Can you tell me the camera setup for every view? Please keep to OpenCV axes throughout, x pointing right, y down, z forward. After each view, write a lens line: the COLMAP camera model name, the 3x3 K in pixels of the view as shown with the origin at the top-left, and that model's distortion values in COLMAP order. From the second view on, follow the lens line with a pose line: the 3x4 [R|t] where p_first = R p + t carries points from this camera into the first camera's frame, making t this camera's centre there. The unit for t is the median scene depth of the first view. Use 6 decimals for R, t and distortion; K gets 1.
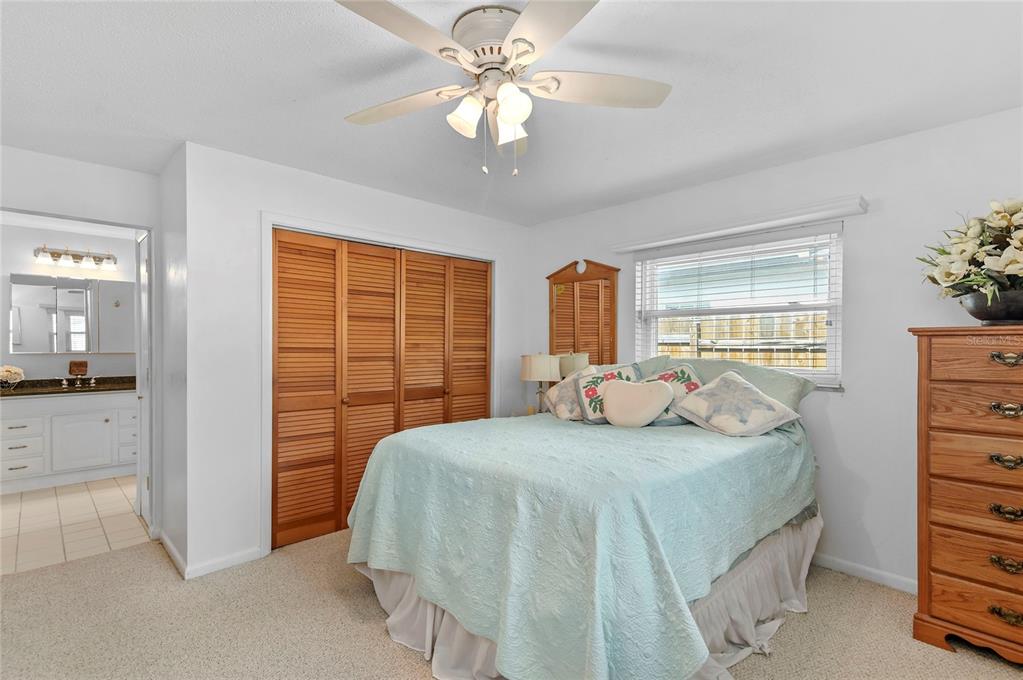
lens RADIAL K [[486.9, 0, 510.4], [0, 486.9, 347.7], [0, 0, 1]] dist [0.019654, -0.000312]
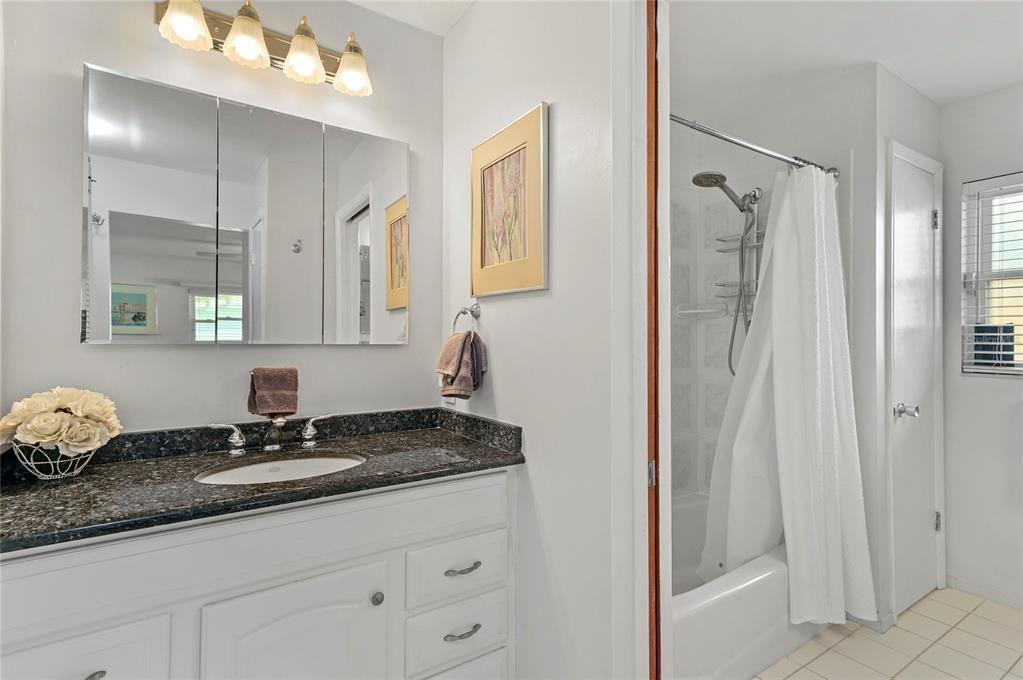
lens RADIAL K [[486.9, 0, 513.8], [0, 486.9, 335.7], [0, 0, 1]] dist [0.019654, -0.000312]
pose [[0.983869, -0.003828, -0.178848, -0.661950], [0.000696, 0.999845, -0.017570, 0.010869], [0.178888, 0.017162, 0.983720, 0.713227]]
